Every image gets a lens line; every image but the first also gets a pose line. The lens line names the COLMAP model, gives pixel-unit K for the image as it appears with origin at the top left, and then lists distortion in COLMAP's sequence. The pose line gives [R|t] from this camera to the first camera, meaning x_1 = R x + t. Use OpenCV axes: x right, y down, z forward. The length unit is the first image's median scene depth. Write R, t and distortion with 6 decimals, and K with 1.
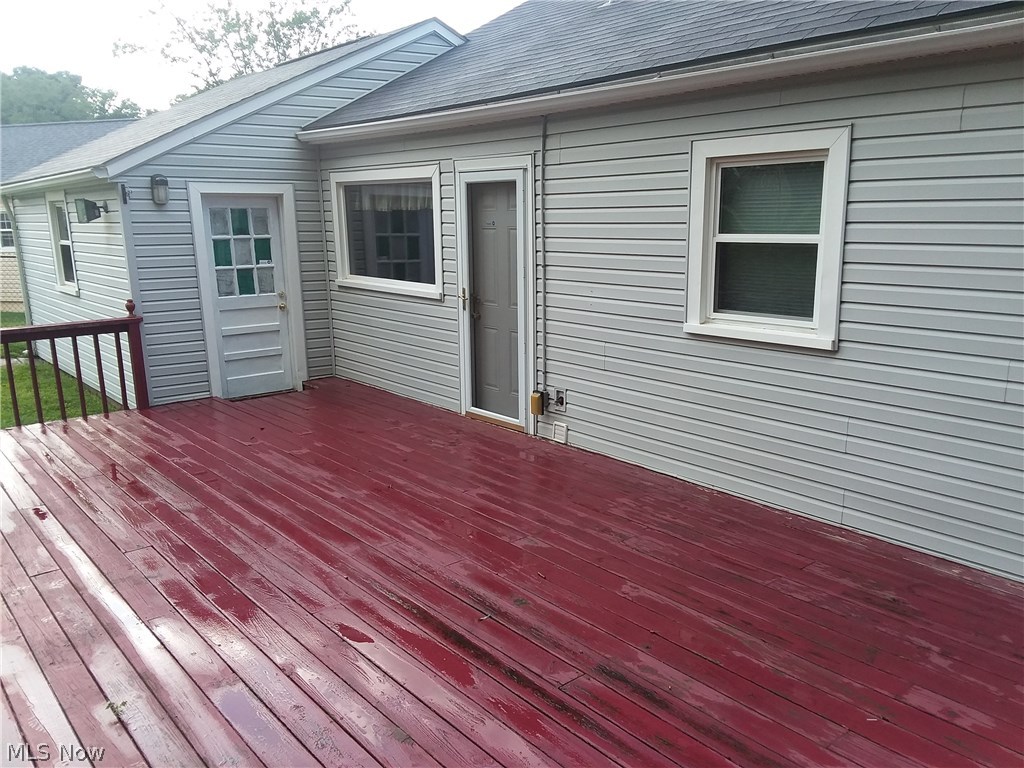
lens RADIAL K [[817.9, 0, 518.7], [0, 817.9, 389.1], [0, 0, 1]] dist [0.106514, -0.187800]
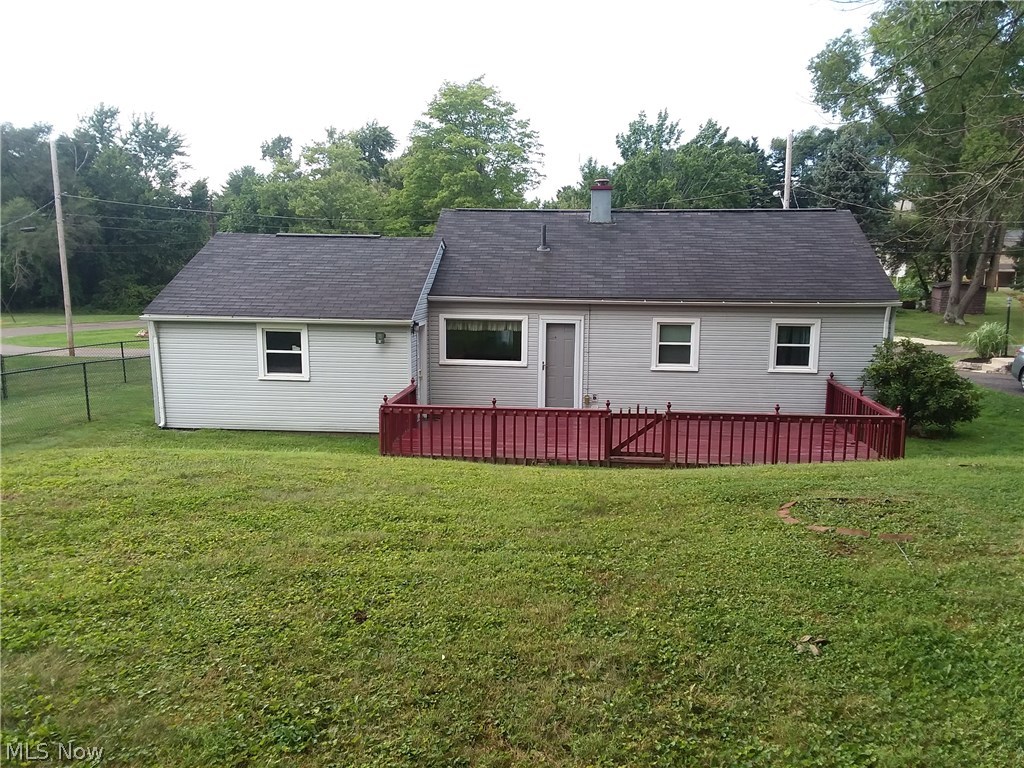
lens RADIAL K [[814.0, 0, 513.2], [0, 814.0, 392.4], [0, 0, 1]] dist [0.107917, -0.181313]
pose [[0.704414, -0.087167, 0.704417, -1.780232], [0.130408, 0.991430, -0.007725, -0.017065], [-0.697707, 0.097303, 0.709744, -0.692338]]
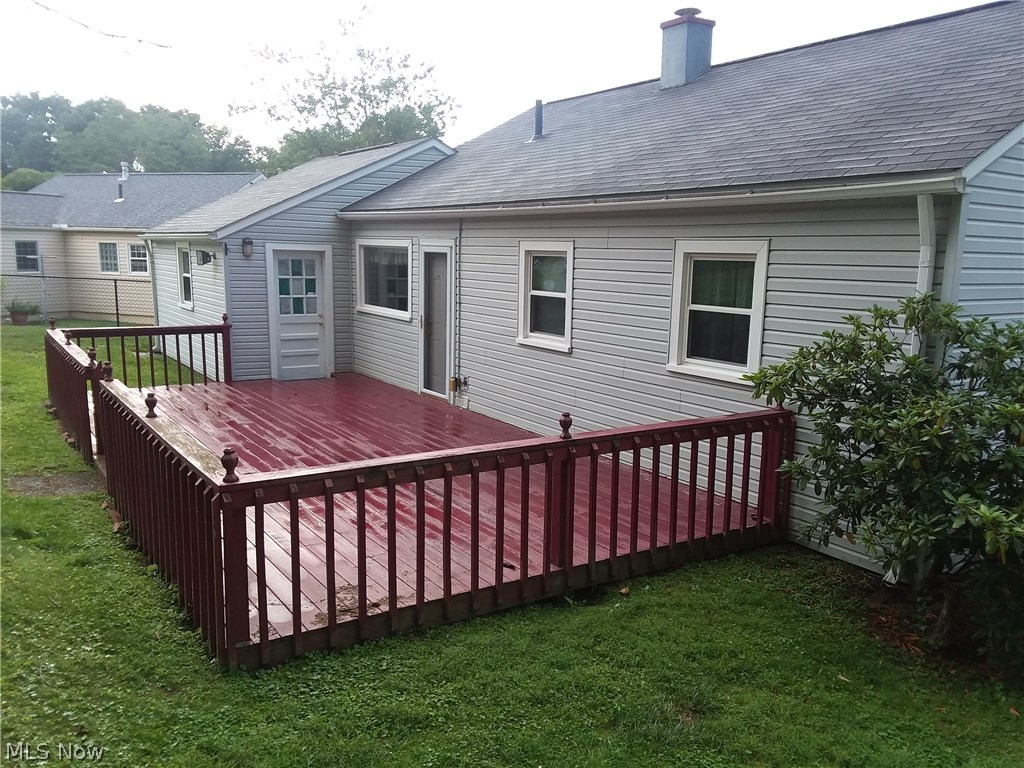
lens RADIAL K [[809.9, 0, 517.3], [0, 809.9, 383.5], [0, 0, 1]] dist [0.130456, -0.278994]
pose [[0.994019, 0.051695, -0.096193, 0.258370], [-0.056422, 0.997296, -0.047092, 0.071004], [0.093499, 0.052238, 0.994248, -0.527773]]
